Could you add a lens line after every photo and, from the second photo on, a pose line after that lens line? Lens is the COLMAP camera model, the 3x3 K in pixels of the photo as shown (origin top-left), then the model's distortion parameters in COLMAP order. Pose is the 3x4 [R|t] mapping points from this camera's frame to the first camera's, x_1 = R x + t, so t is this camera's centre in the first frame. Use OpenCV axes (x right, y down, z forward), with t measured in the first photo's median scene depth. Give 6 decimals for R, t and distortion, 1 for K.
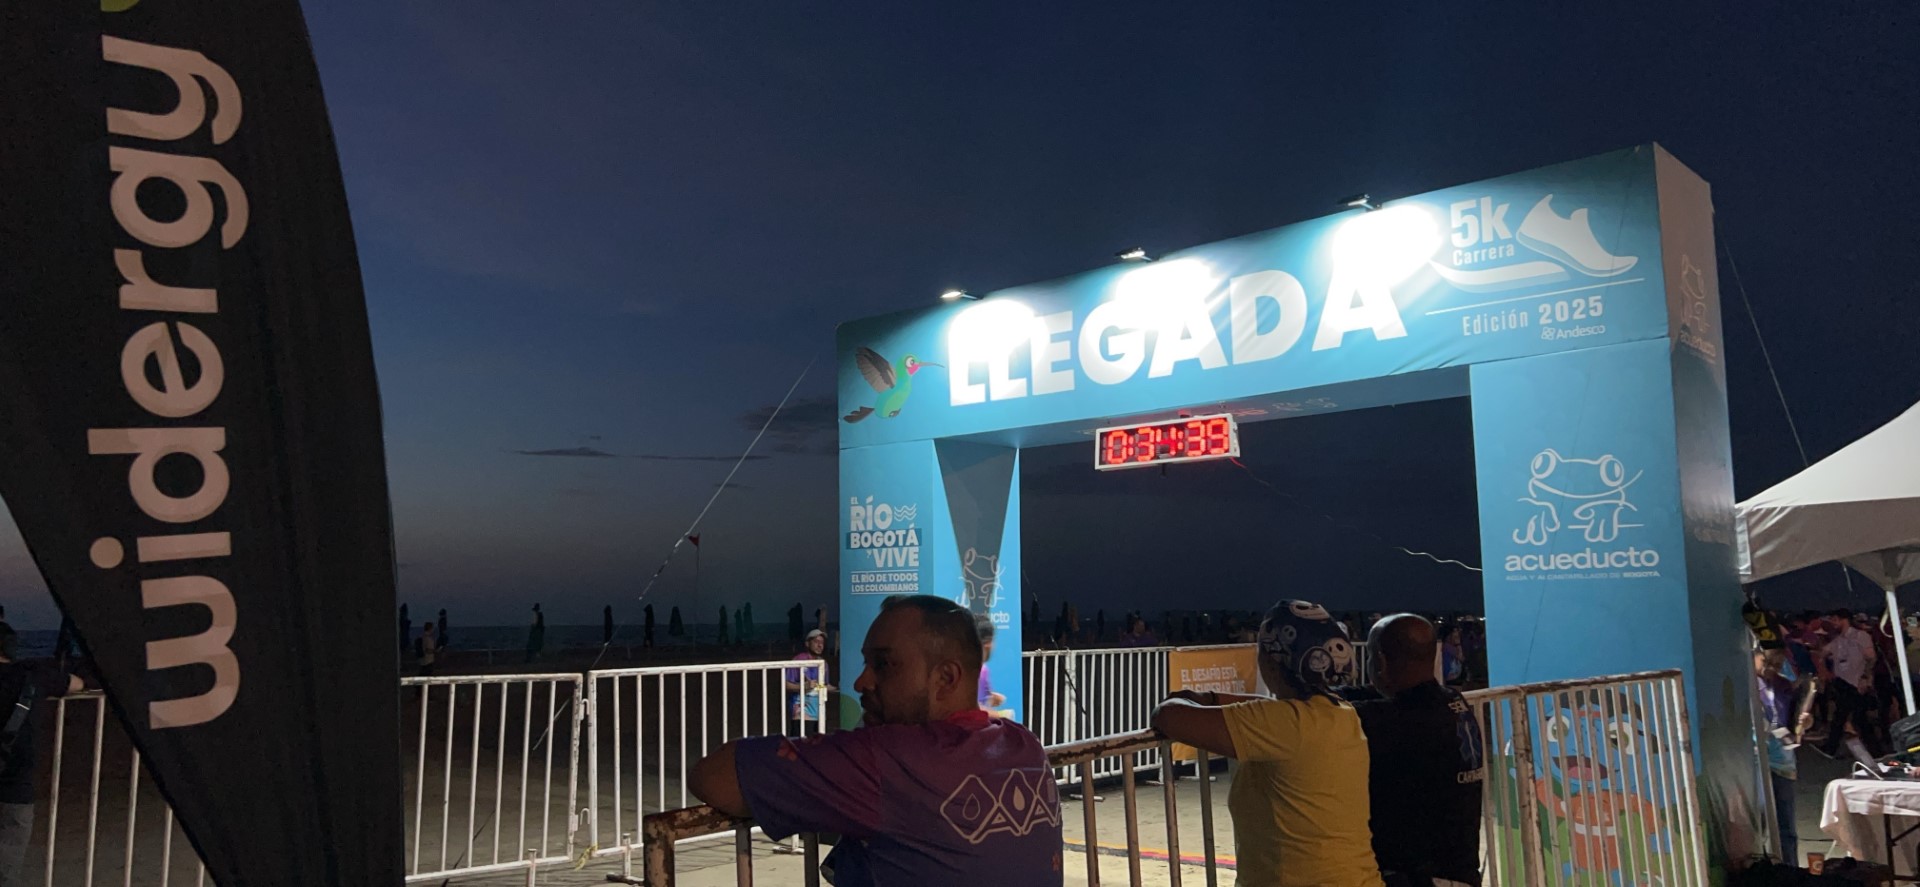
lens RADIAL K [[1497.3, 0, 960.0], [0, 1497.3, 443.5], [0, 0, 1]] dist [0.189237, -0.294981]
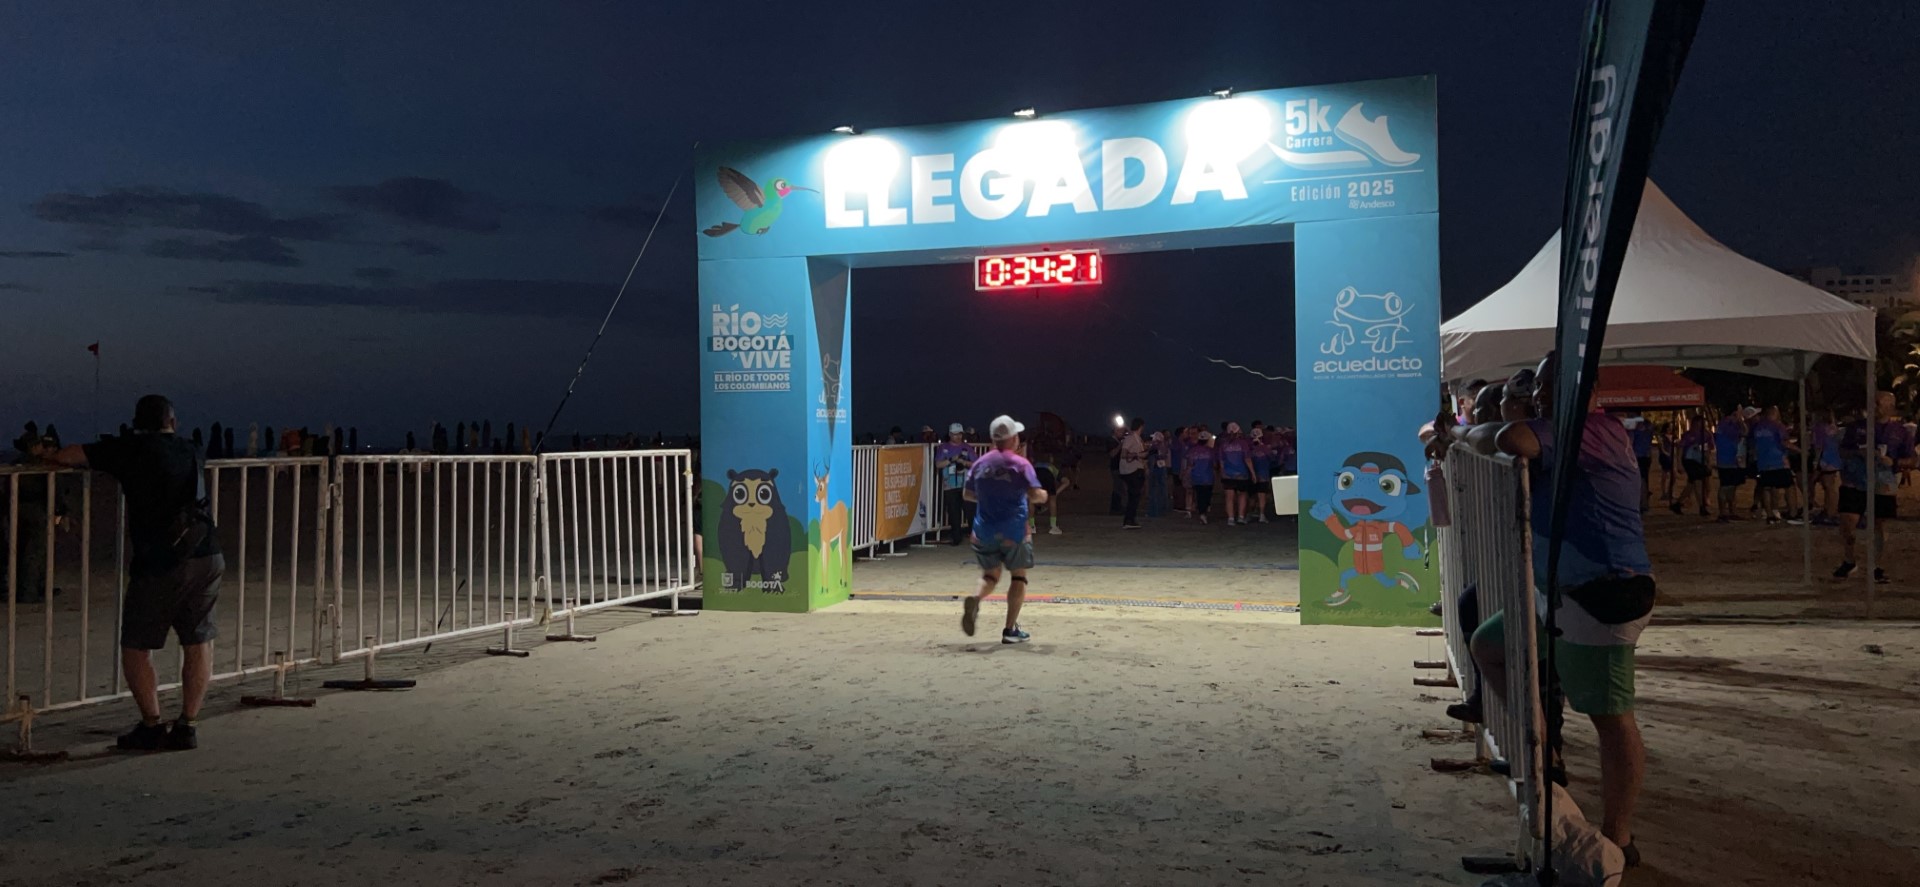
lens RADIAL K [[1497.3, 0, 960.0], [0, 1497.3, 443.5], [0, 0, 1]] dist [0.189237, -0.294981]
pose [[0.902390, 0.000401, 0.430919, -0.448728], [-0.048466, 0.993749, 0.100567, 0.019693], [-0.428185, -0.111636, 0.896769, -0.100513]]
